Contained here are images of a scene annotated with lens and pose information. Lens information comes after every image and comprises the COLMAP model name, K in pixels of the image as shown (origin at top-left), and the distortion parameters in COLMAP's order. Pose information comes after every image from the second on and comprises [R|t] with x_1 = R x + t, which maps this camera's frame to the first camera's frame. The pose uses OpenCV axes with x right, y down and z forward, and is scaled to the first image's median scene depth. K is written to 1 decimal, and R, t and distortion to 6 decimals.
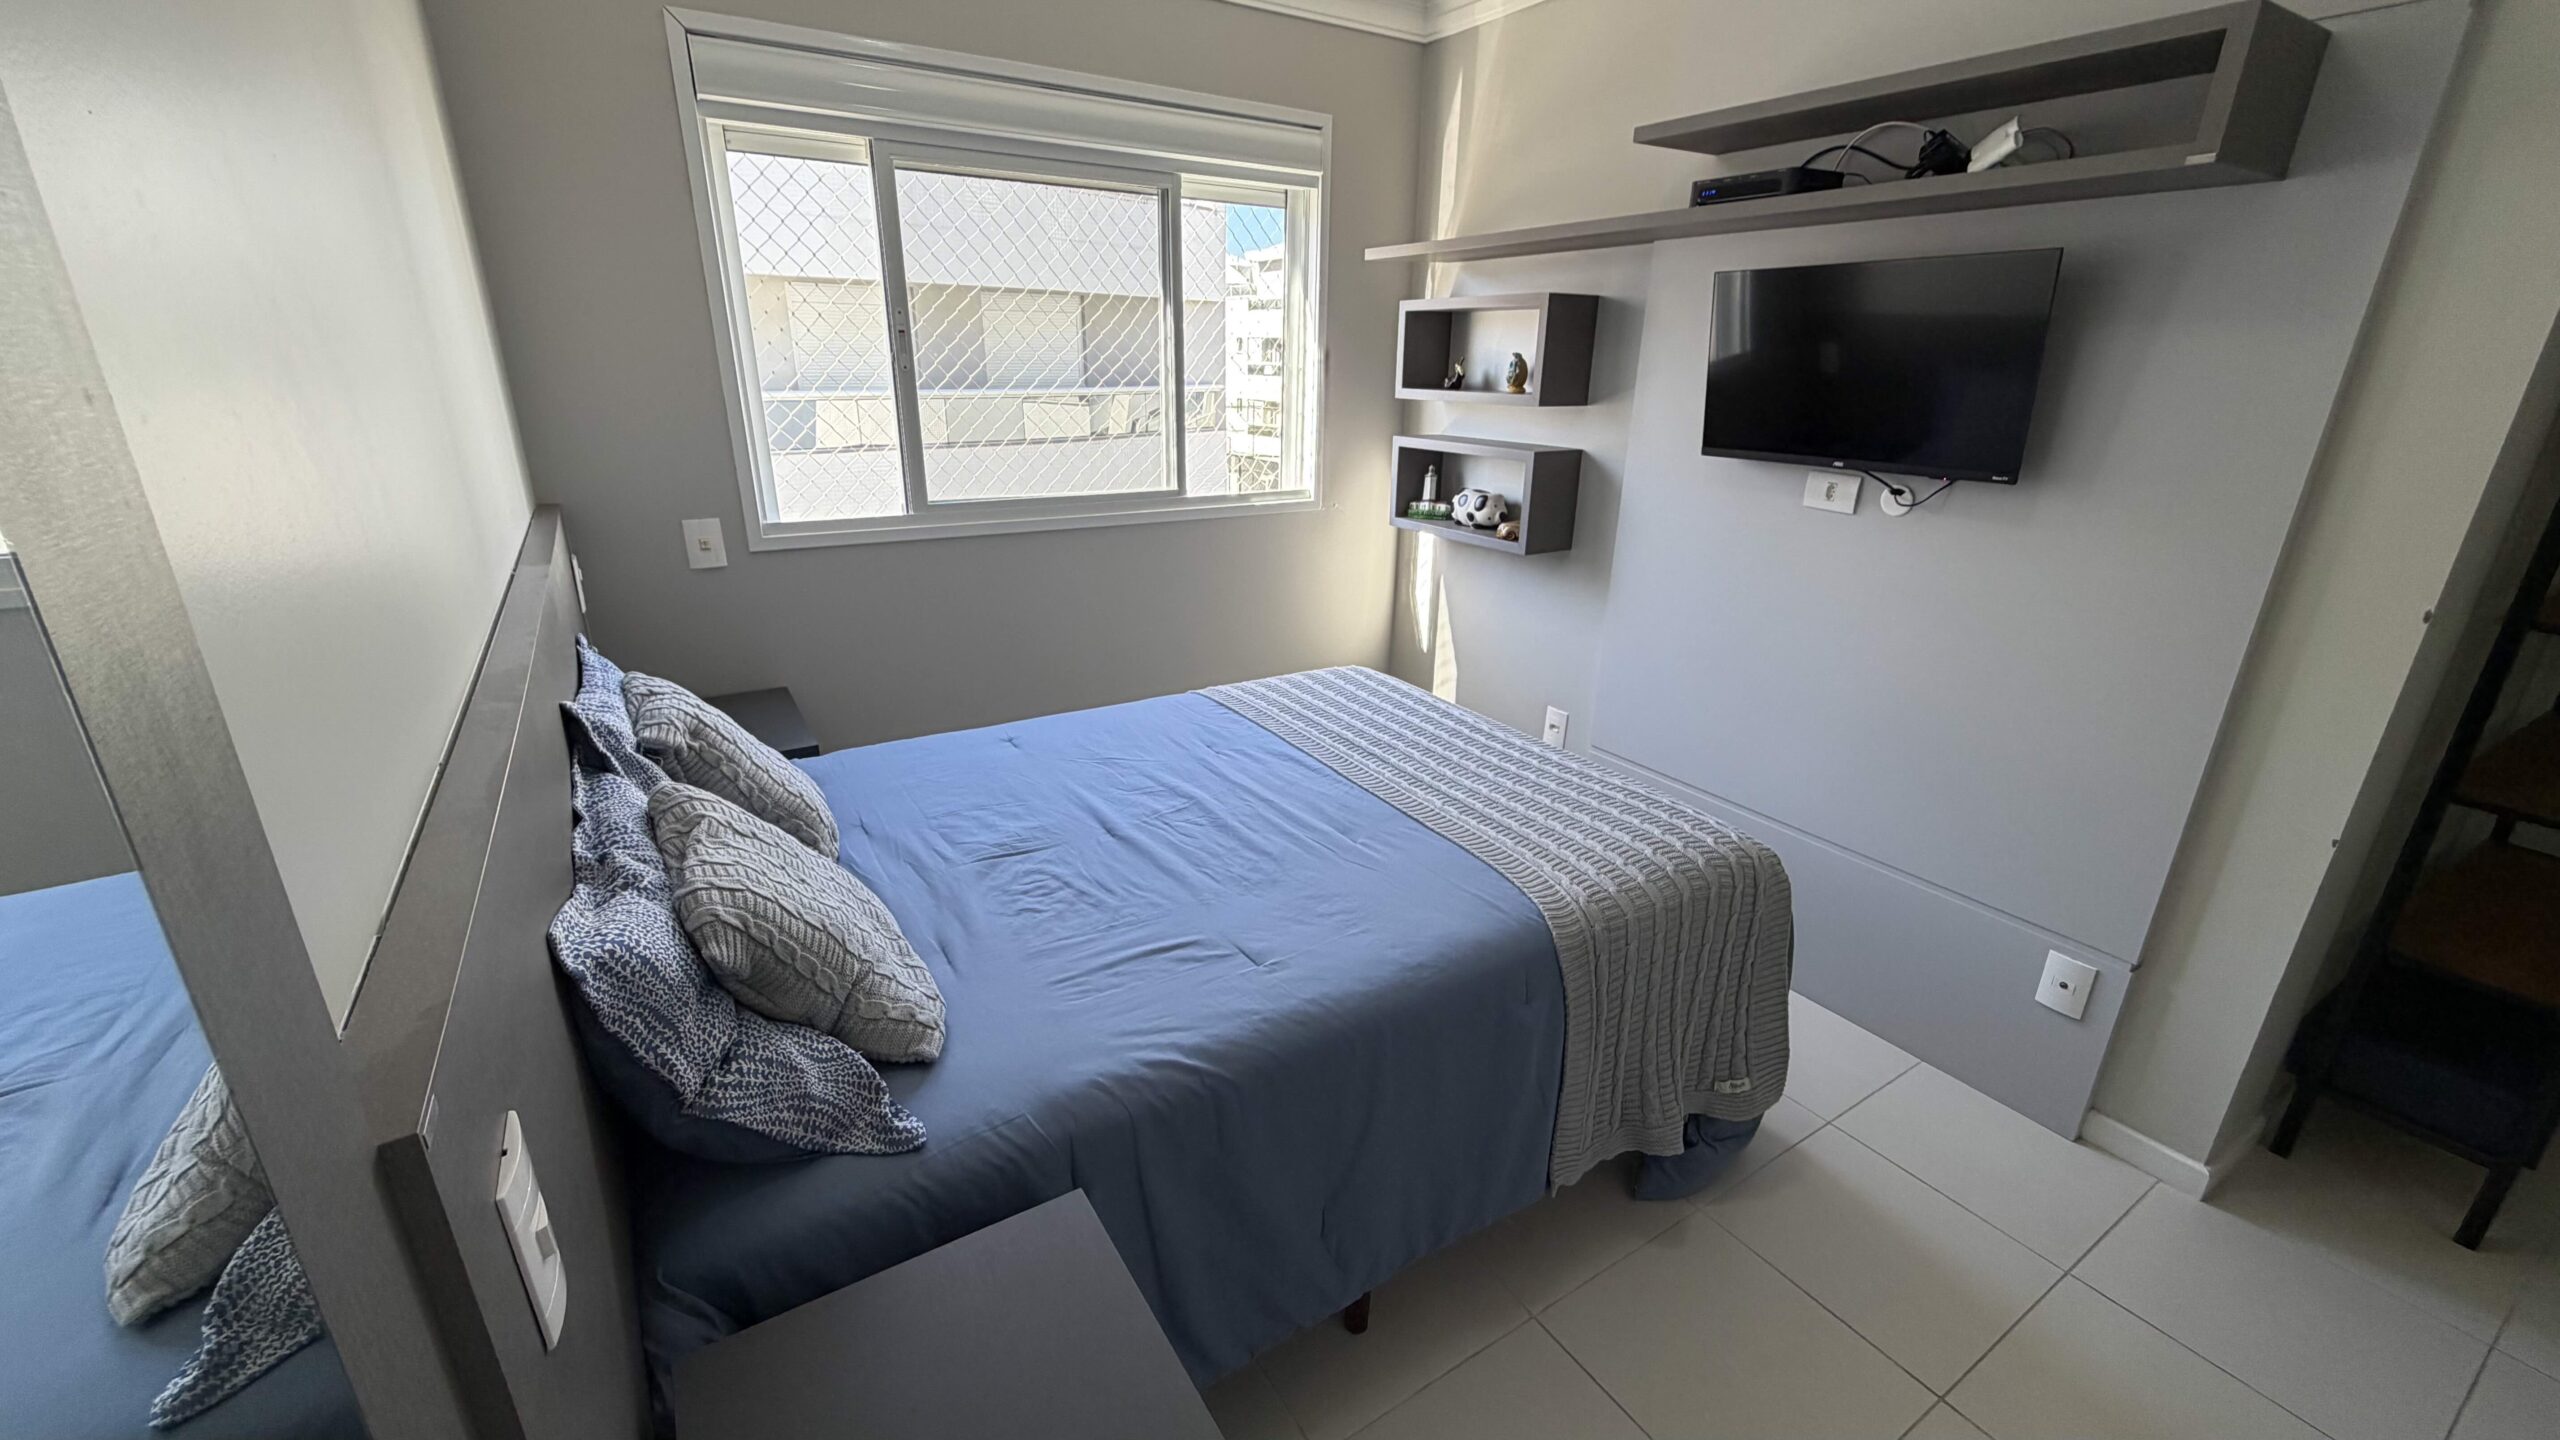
lens RADIAL K [[1017.6, 0, 1276.9], [0, 1017.6, 713.7], [0, 0, 1]] dist [-0.001187, -0.000308]
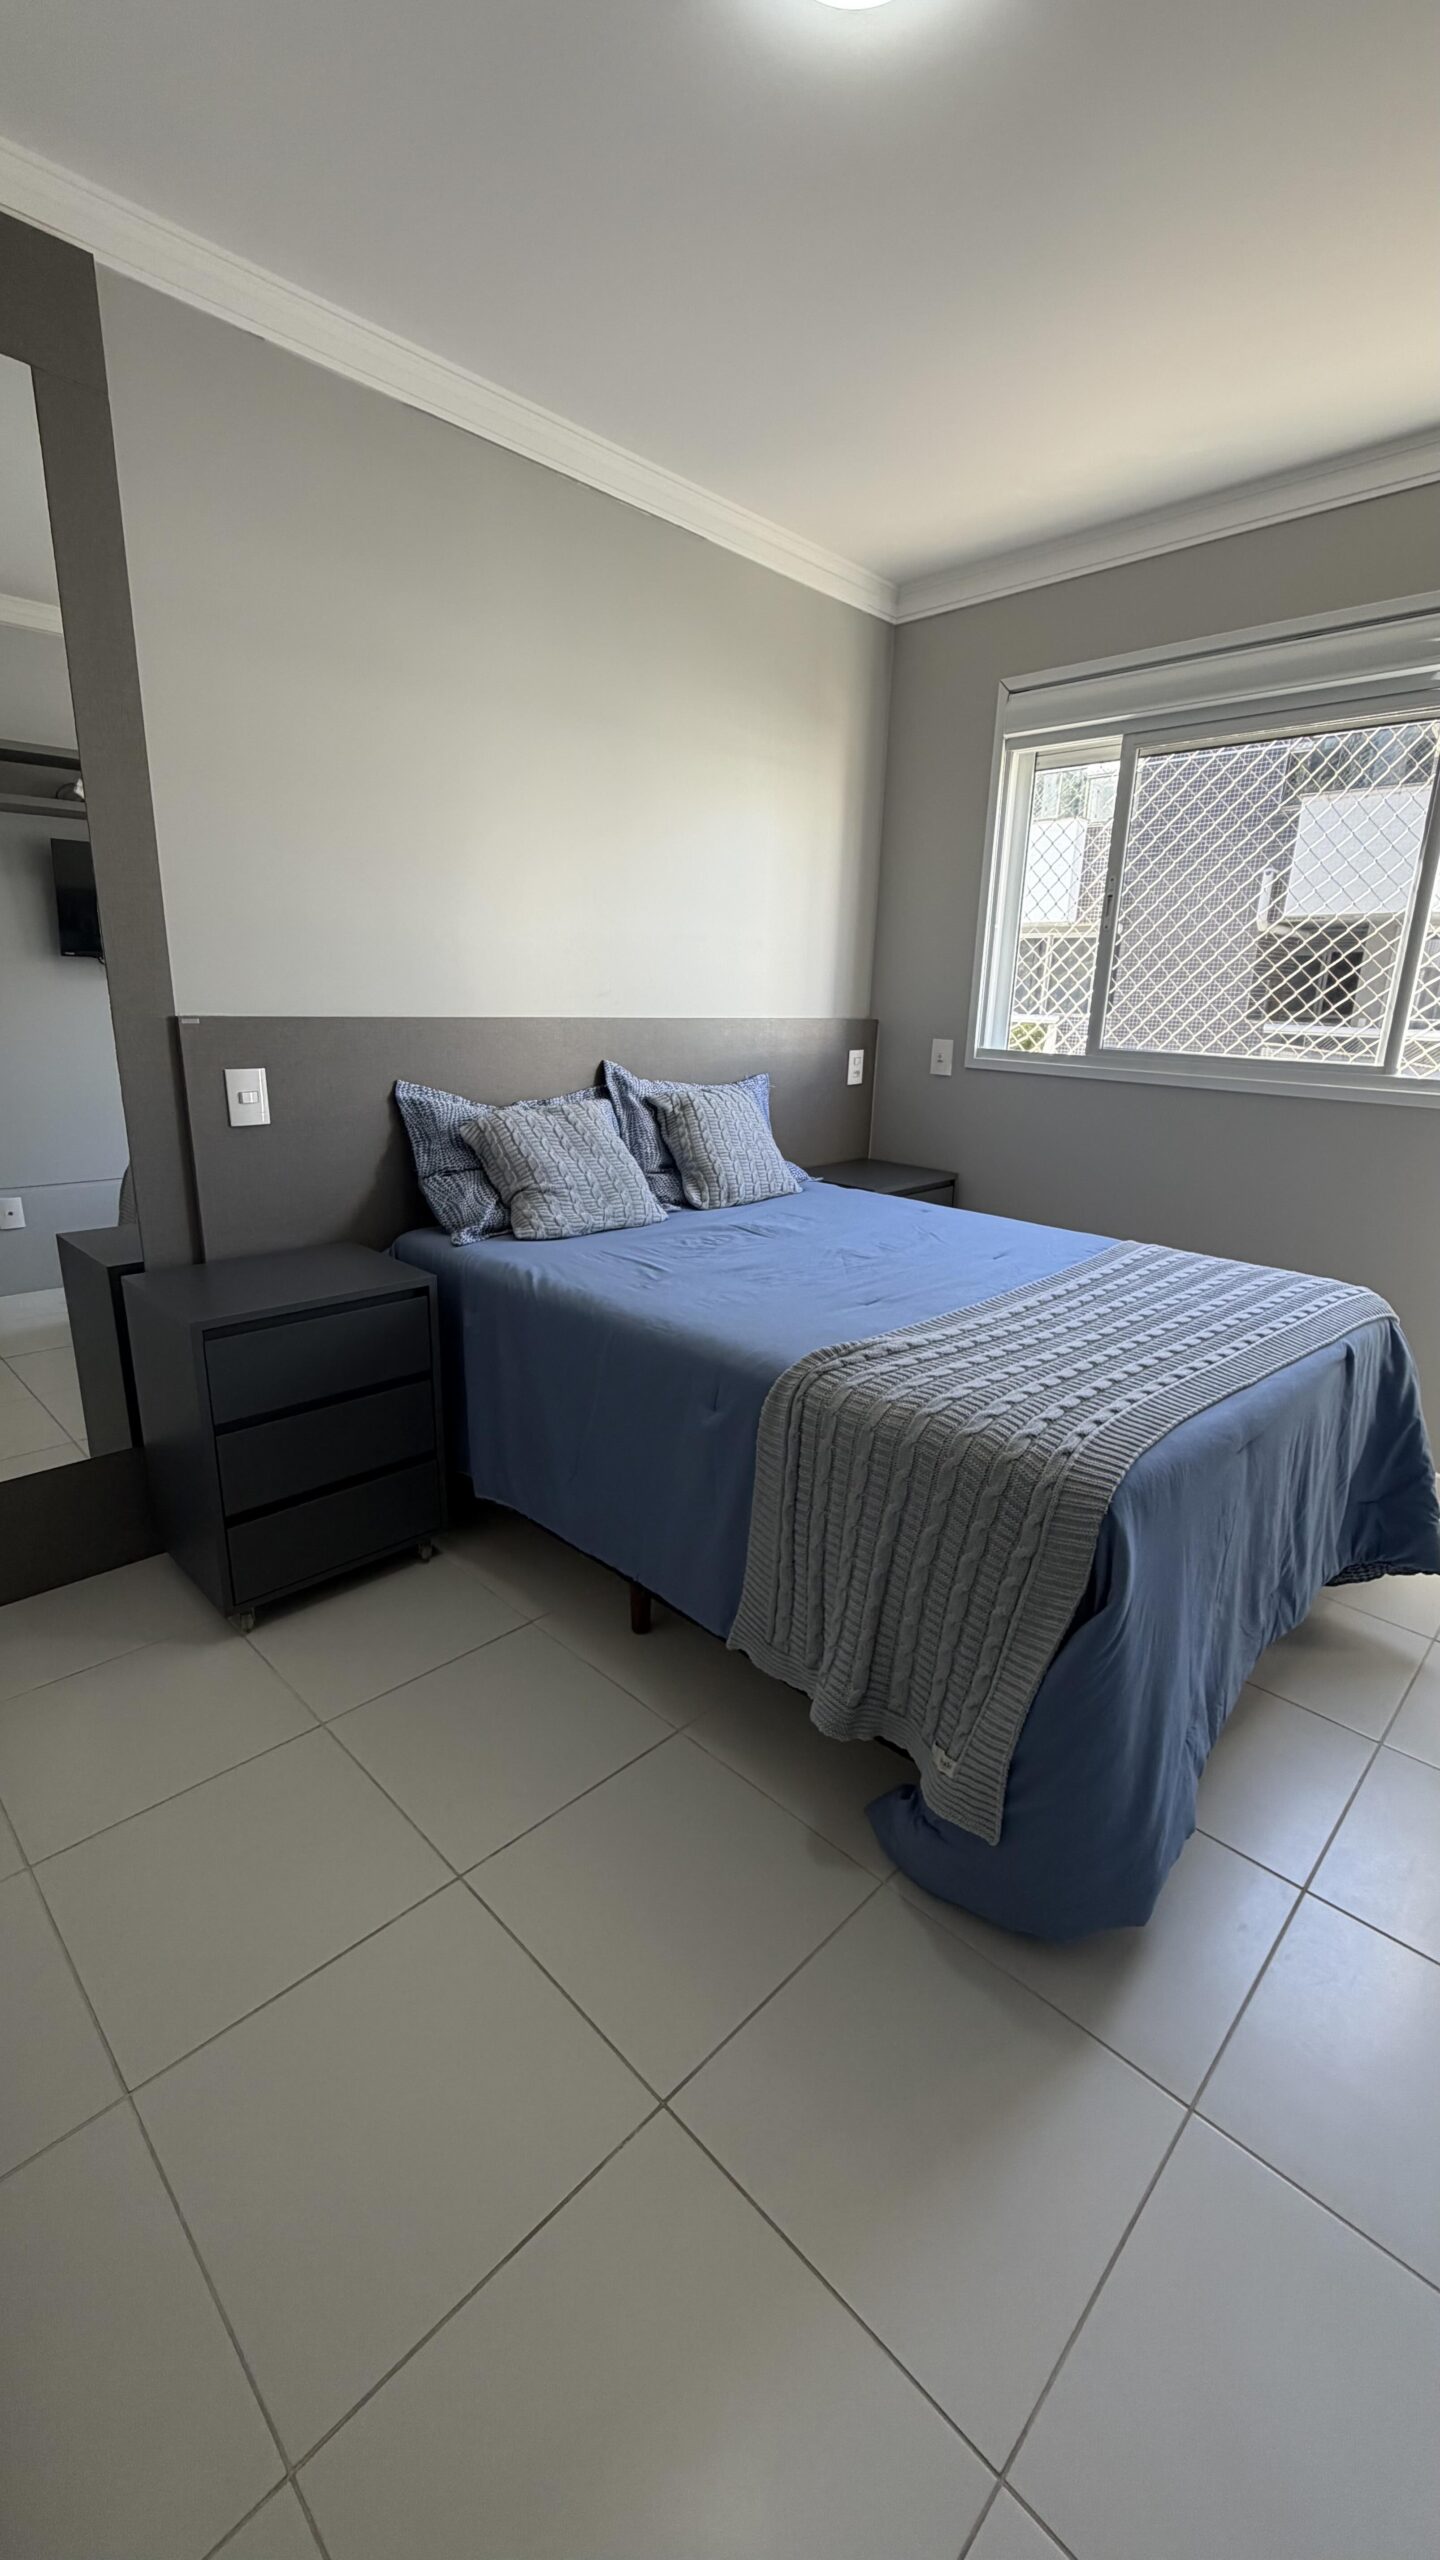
lens RADIAL K [[1017.6, 0, 722.0], [0, 1017.6, 1273.9], [0, 0, 1]] dist [-0.001187, -0.000308]
pose [[0.226242, 0.252270, -0.940837, 0.759271], [-0.346960, 0.923401, 0.164162, -0.018215], [0.910183, 0.289292, 0.296439, 0.400438]]
